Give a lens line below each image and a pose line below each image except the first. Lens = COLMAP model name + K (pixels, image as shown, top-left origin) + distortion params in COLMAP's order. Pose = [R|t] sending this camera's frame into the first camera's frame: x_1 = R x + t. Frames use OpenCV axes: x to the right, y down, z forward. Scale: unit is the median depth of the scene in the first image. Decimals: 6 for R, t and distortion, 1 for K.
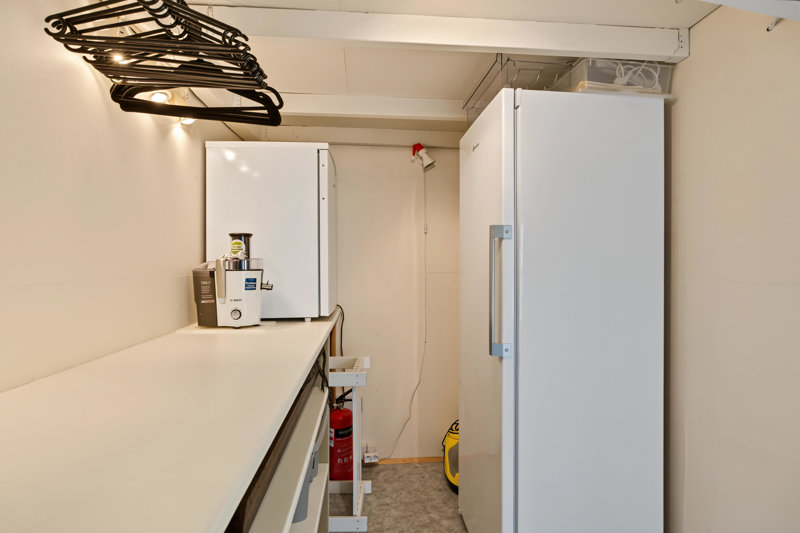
lens RADIAL K [[383.1, 0, 400.6], [0, 383.1, 258.9], [0, 0, 1]] dist [0.000852, 0.000372]
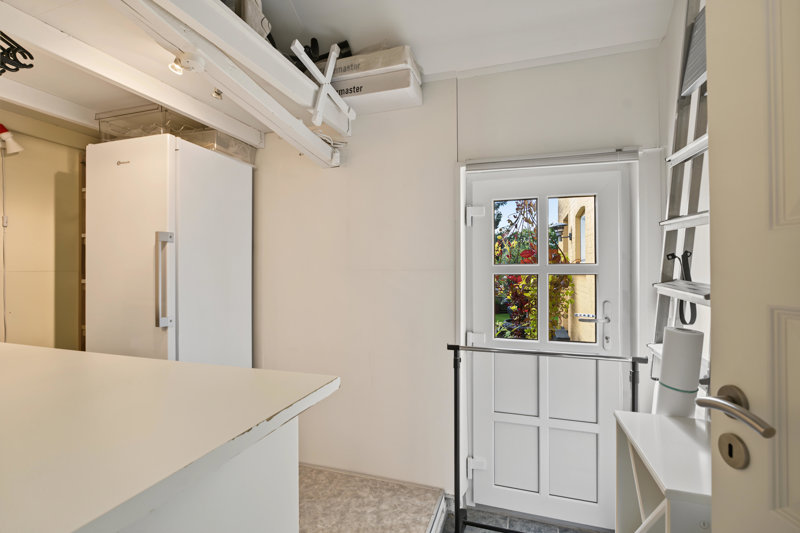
lens RADIAL K [[383.1, 0, 399.1], [0, 383.1, 264.9], [0, 0, 1]] dist [0.000852, 0.000372]
pose [[0.396653, 0.000672, 0.917968, -0.648484], [-0.007710, 0.999967, 0.002600, 0.019311], [-0.917936, -0.008109, 0.396645, -0.309251]]
